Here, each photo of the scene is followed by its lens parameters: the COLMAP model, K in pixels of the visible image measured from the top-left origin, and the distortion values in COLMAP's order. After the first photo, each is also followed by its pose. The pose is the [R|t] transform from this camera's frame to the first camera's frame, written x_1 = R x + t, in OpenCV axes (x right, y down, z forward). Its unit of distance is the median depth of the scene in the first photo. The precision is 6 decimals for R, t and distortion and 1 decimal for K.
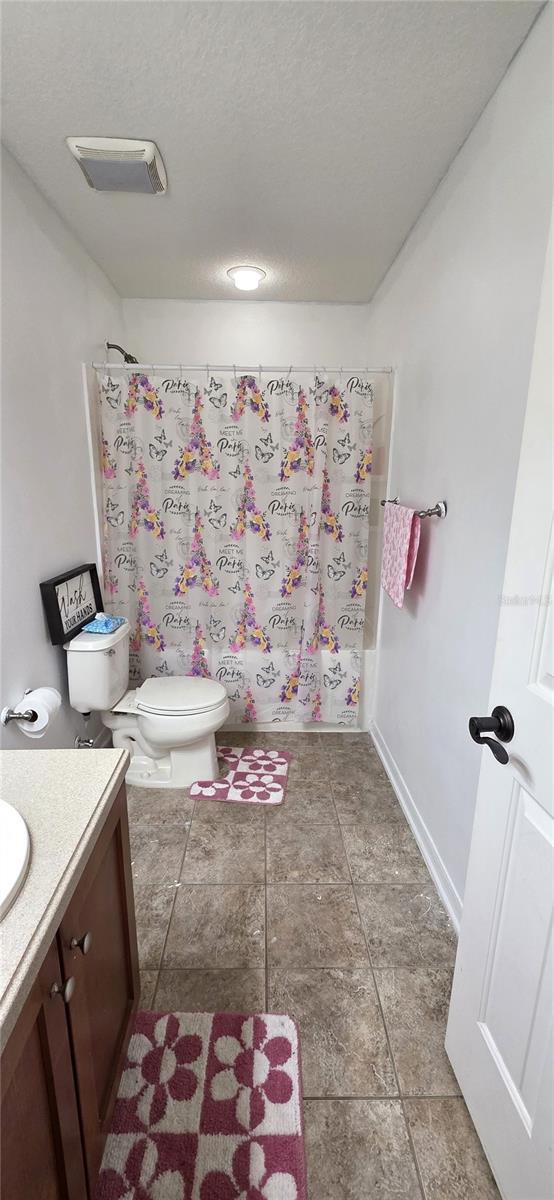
lens RADIAL K [[480.9, 0, 273.6], [0, 480.9, 602.4], [0, 0, 1]] dist [0.001752, -0.000351]
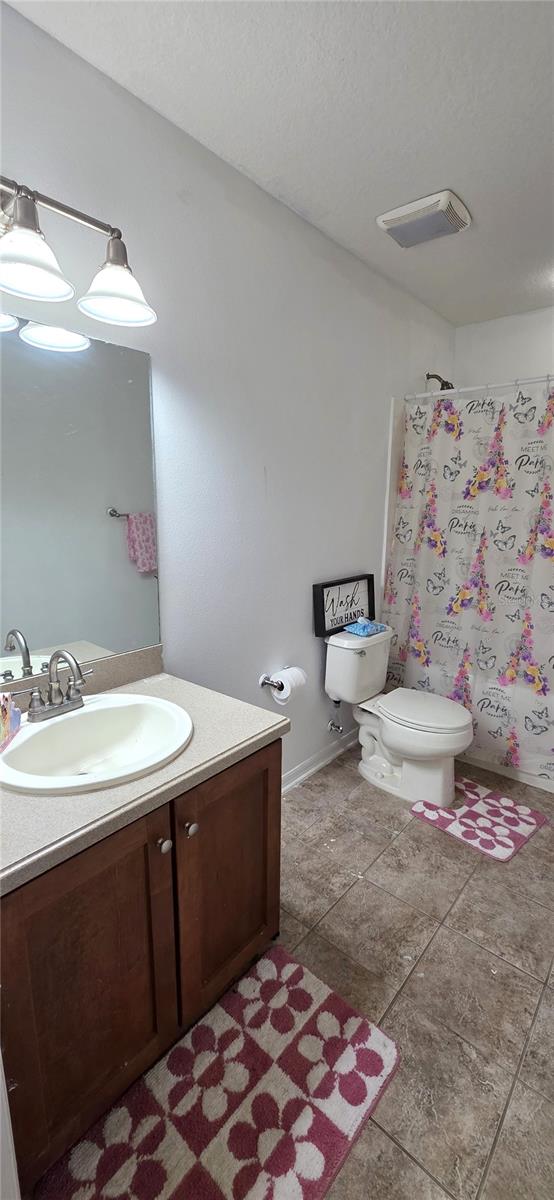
lens RADIAL K [[480.9, 0, 275.0], [0, 480.9, 600.9], [0, 0, 1]] dist [0.001752, -0.000351]
pose [[0.742413, 0.130217, -0.657166, 0.239915], [-0.157927, 0.987301, 0.017220, -0.003760], [0.651063, 0.090999, 0.753549, 0.015998]]
